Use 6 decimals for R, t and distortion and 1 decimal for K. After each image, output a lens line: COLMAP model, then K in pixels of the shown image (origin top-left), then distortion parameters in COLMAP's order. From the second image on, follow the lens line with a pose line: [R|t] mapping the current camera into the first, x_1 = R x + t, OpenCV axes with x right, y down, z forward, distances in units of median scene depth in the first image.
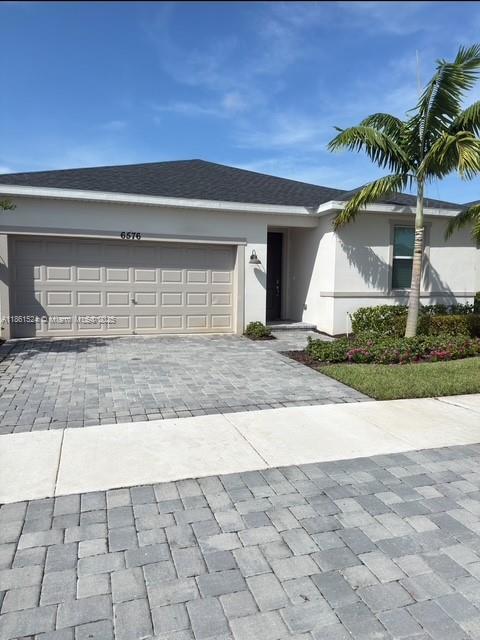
lens RADIAL K [[451.1, 0, 242.9], [0, 451.1, 323.7], [0, 0, 1]] dist [0.109527, -0.185369]
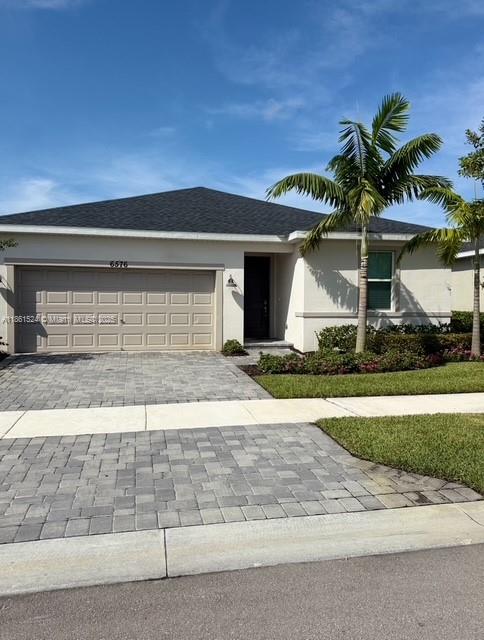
lens RADIAL K [[509.2, 0, 242.0], [0, 509.2, 320.0], [0, 0, 1]] dist [0.086831, -0.003474]
pose [[0.994014, -0.000898, -0.109246, 0.193803], [-0.004940, 0.998574, -0.053156, 0.013844], [0.109138, 0.053378, 0.992592, -0.229135]]
